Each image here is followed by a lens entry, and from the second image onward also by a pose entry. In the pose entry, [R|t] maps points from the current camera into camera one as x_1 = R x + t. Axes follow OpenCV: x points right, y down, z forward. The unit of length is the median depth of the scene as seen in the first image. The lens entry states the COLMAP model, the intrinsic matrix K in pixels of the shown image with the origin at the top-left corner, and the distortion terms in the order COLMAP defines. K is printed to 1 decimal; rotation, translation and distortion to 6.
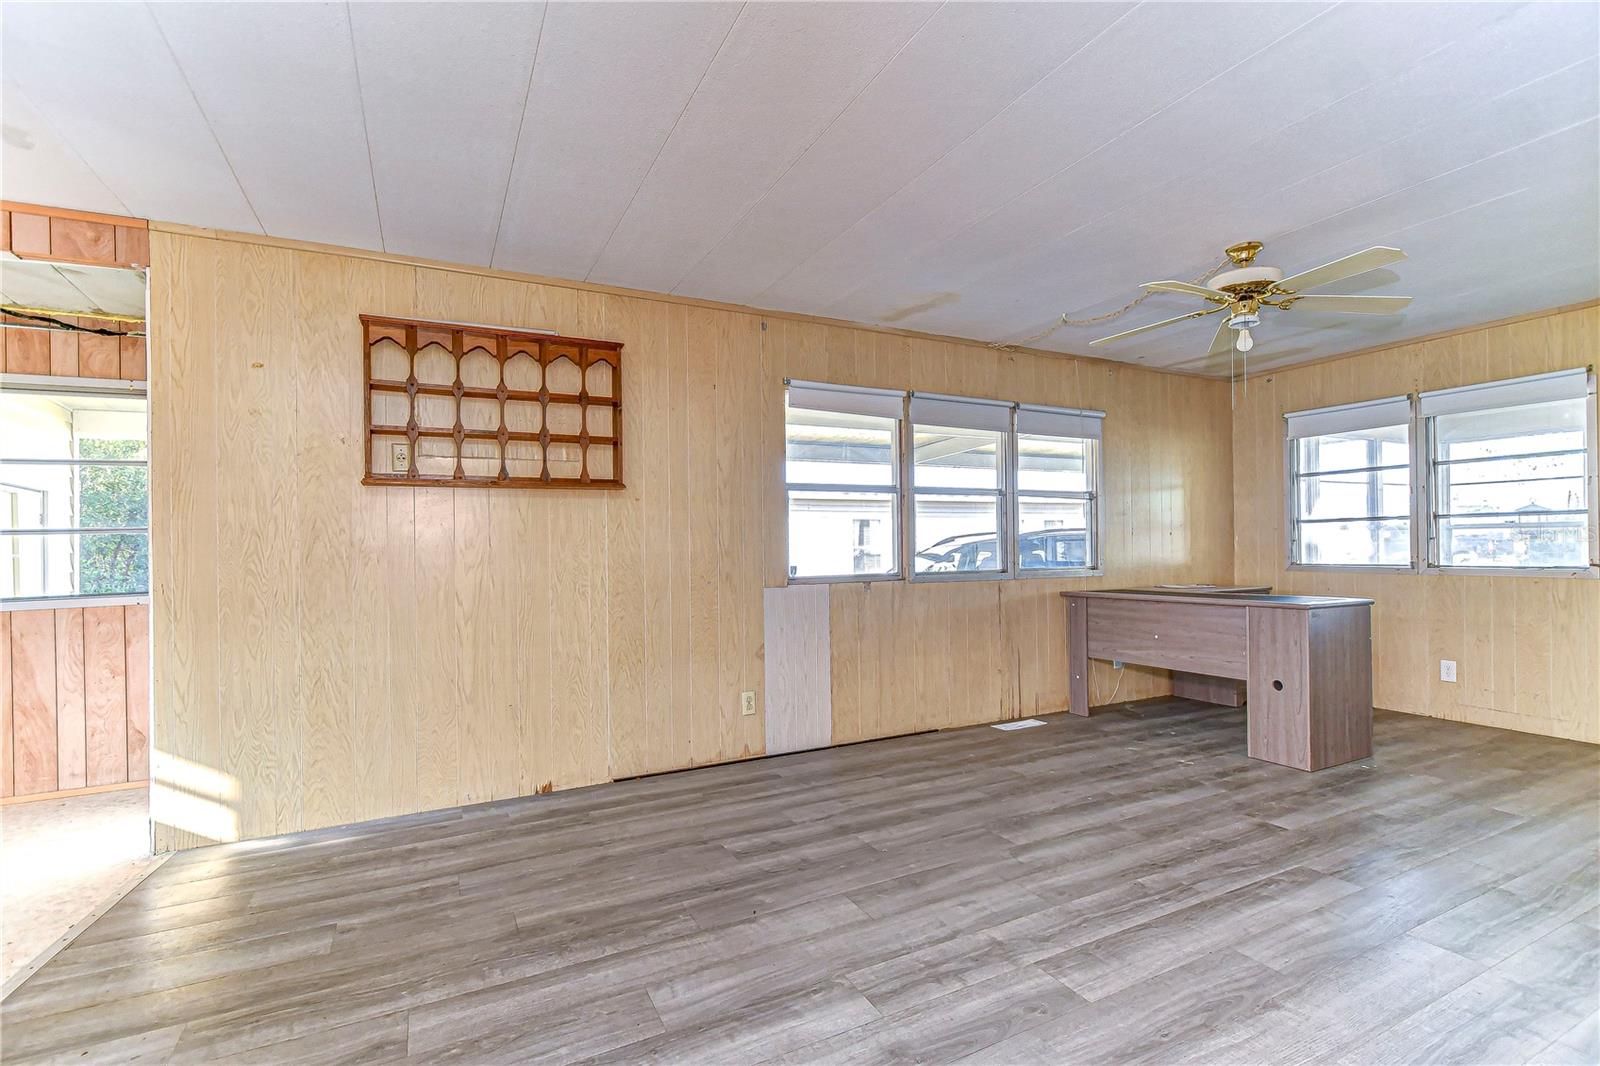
lens RADIAL K [[757.1, 0, 826.9], [0, 757.1, 551.6], [0, 0, 1]] dist [0.016526, -0.012806]
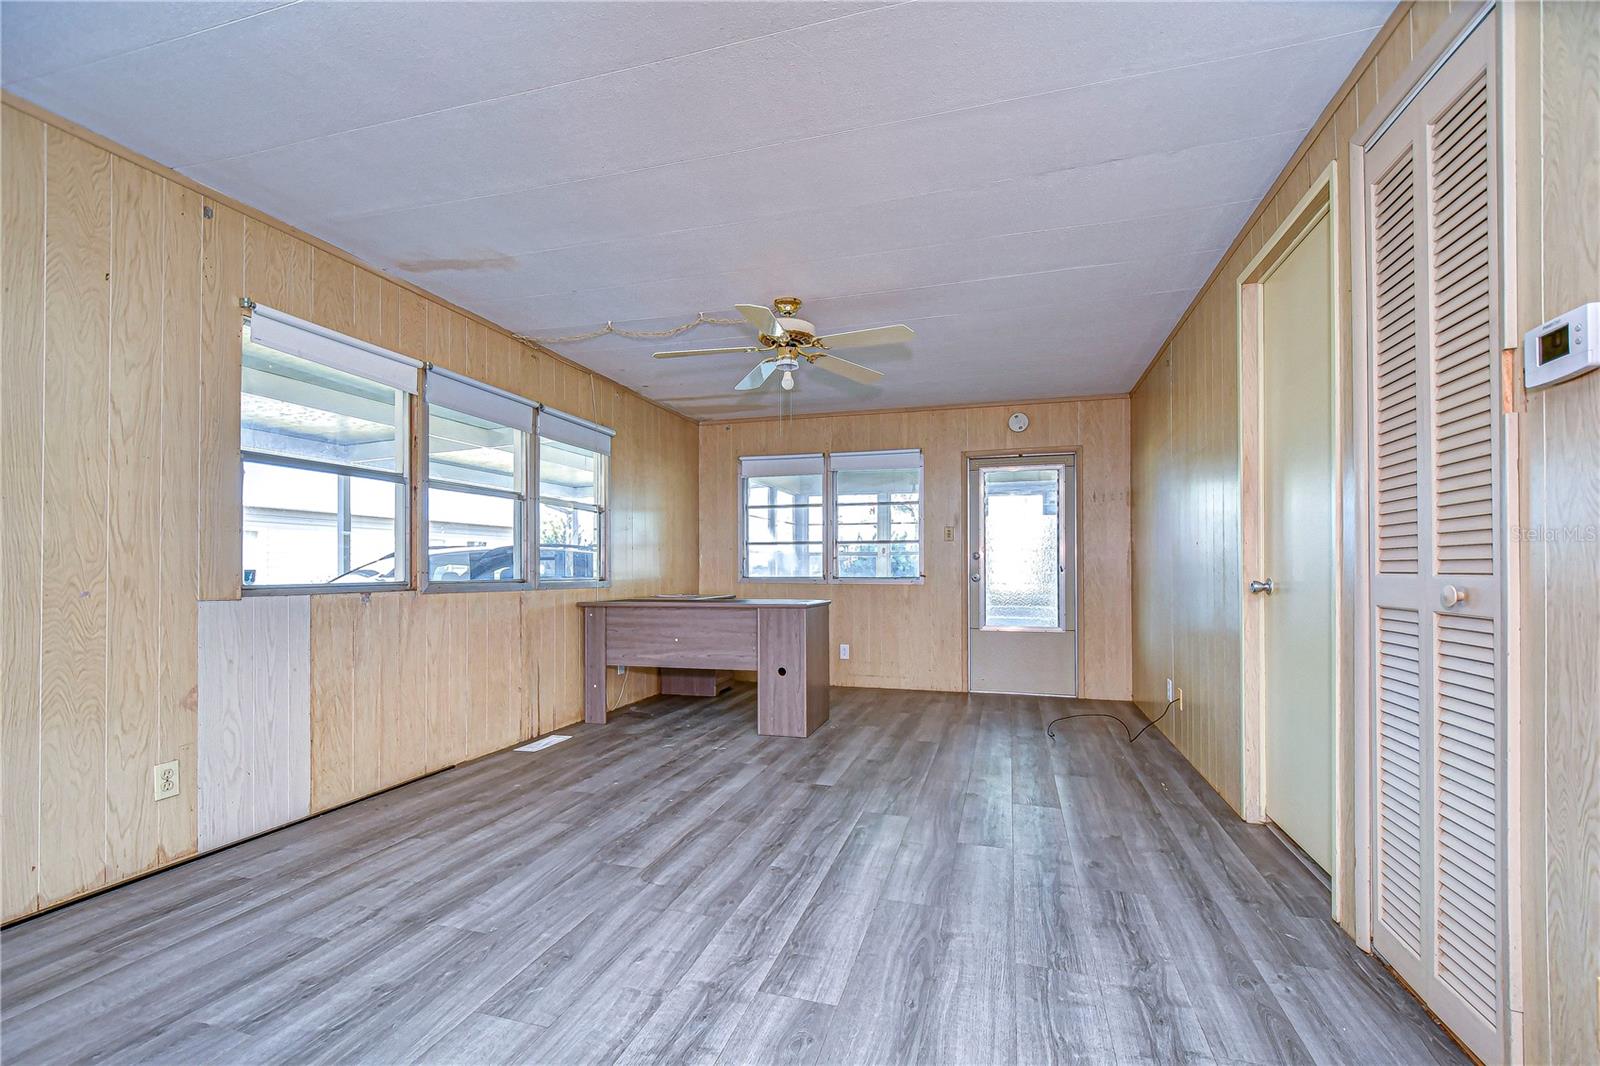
lens RADIAL K [[670.3, 0, 829.0], [0, 670.3, 564.9], [0, 0, 1]] dist [0.012496, -0.008047]
pose [[0.689337, 0.017697, 0.724224, -0.150213], [-0.004375, 0.999785, -0.020267, 0.029319], [-0.724427, 0.010802, 0.689267, 0.221747]]
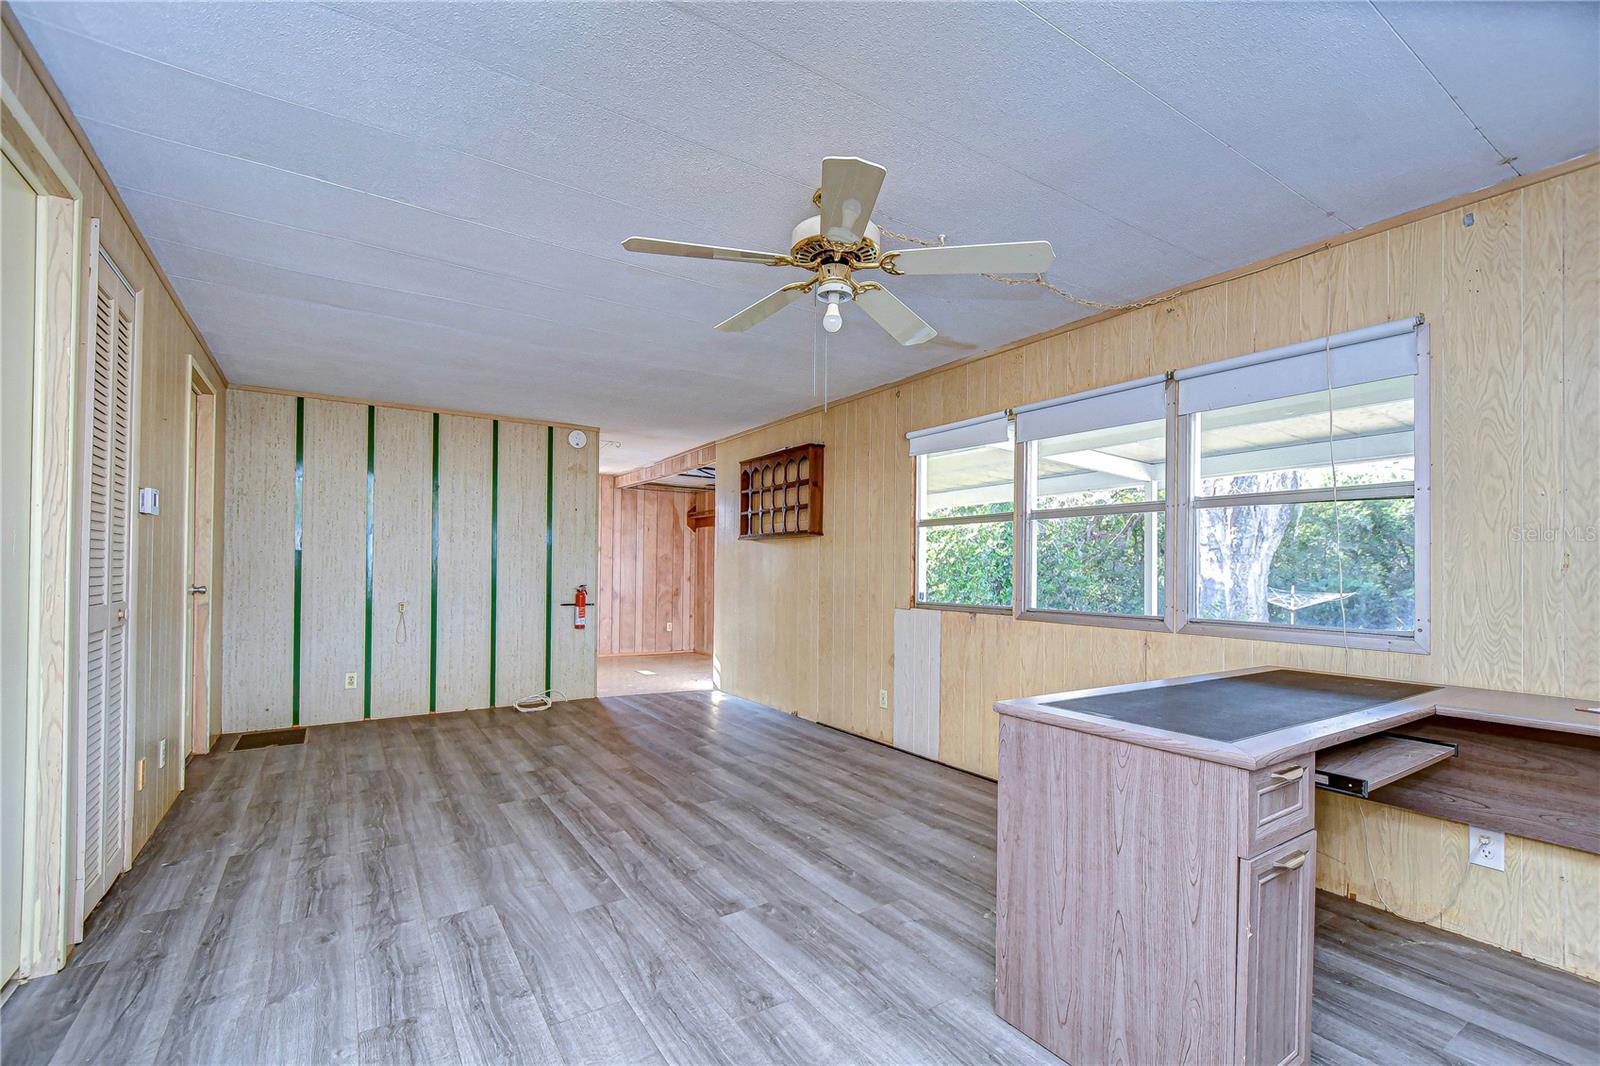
lens RADIAL K [[699.3, 0, 791.7], [0, 699.3, 561.9], [0, 0, 1]] dist [0.015698, -0.010866]
pose [[0.073793, 0.003229, -0.997268, 1.183840], [-0.017308, 0.999848, 0.001957, -0.030698], [0.997123, 0.017116, 0.073838, 0.860147]]
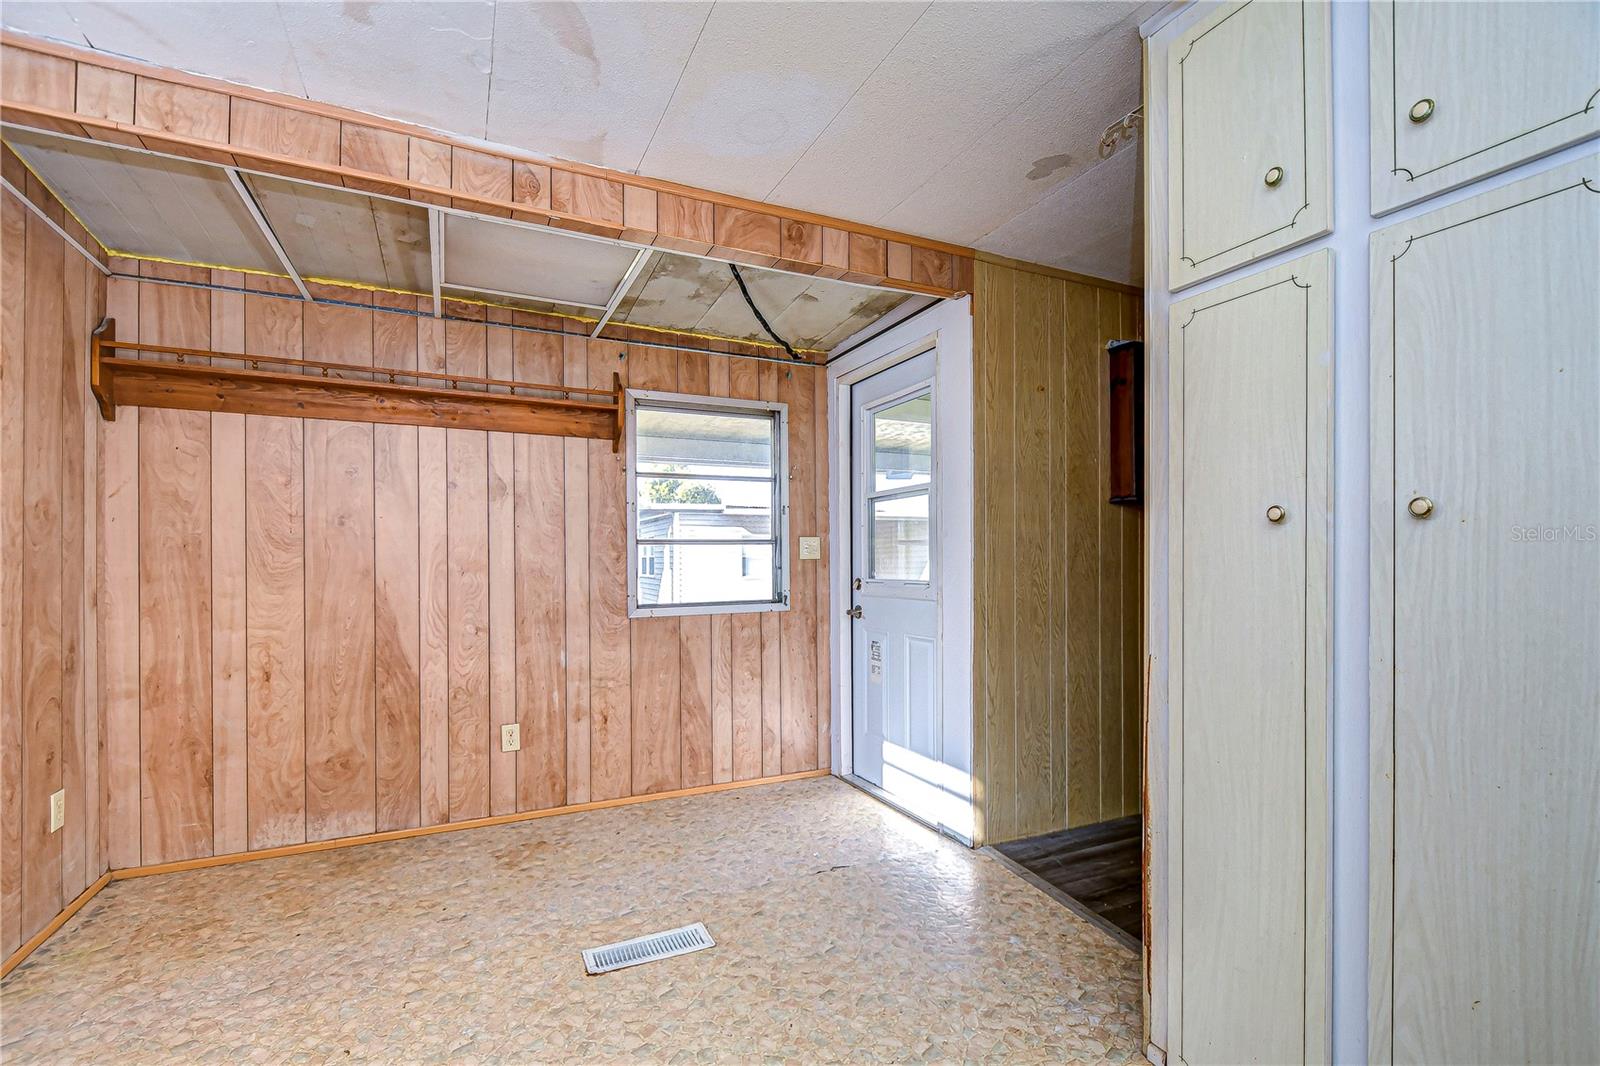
lens RADIAL K [[710.6, 0, 796.8], [0, 710.6, 560.1], [0, 0, 1]] dist [0.014145, -0.009200]
pose [[0.998817, 0.011751, -0.047189, -0.820998], [-0.012154, 0.999892, -0.008255, 0.005669], [0.047087, 0.008819, 0.998852, 0.002140]]
